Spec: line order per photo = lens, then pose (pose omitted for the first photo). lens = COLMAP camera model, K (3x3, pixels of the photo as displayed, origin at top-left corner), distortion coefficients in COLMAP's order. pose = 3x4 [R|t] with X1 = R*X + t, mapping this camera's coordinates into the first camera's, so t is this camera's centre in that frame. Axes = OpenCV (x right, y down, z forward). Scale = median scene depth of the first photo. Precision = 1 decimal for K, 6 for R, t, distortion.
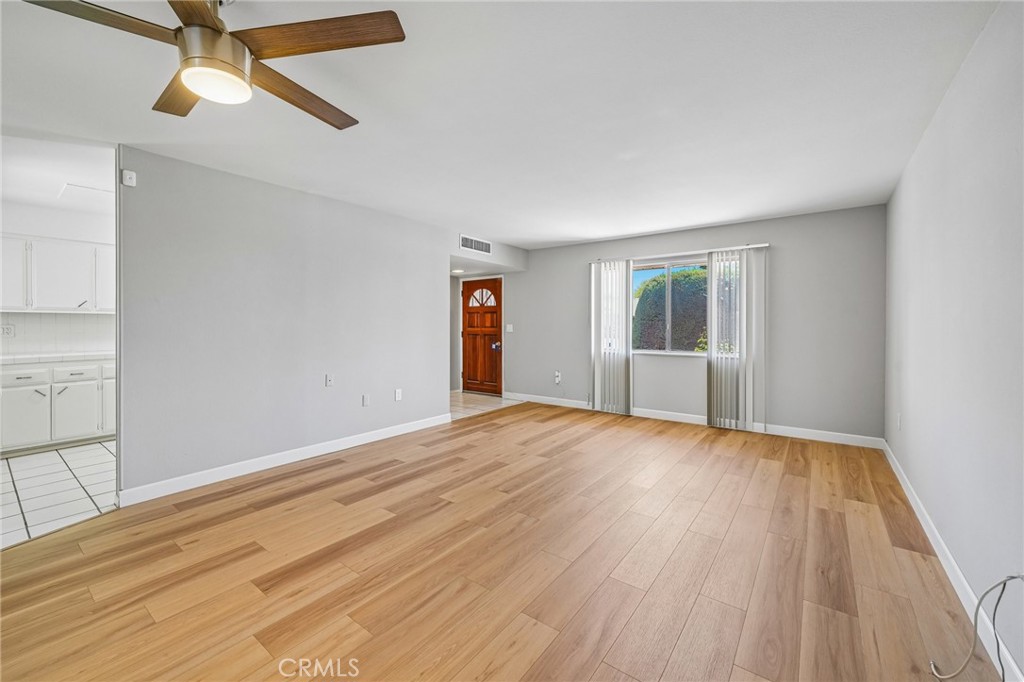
lens RADIAL K [[410.7, 0, 508.4], [0, 410.7, 326.2], [0, 0, 1]] dist [-0.001597, -0.000158]
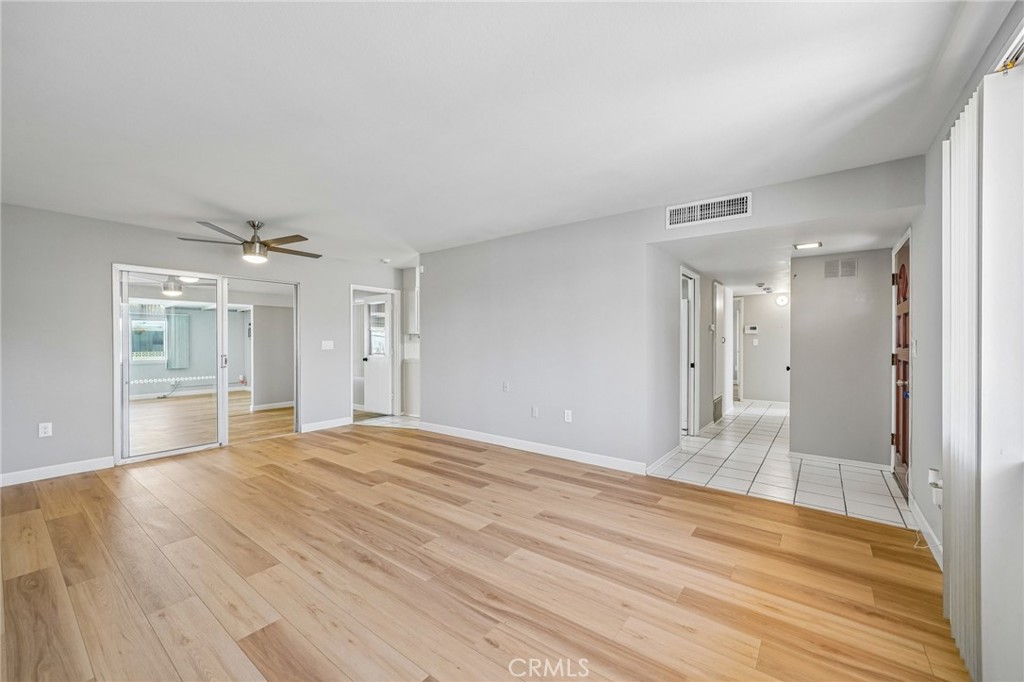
lens RADIAL K [[408.2, 0, 501.5], [0, 408.2, 340.8], [0, 0, 1]] dist [0.001707, 0.000287]
pose [[-0.021129, 0.000075, -0.999777, 0.733231], [-0.002214, 0.999998, 0.000121, -0.004489], [0.999774, 0.002216, -0.021129, 0.963070]]
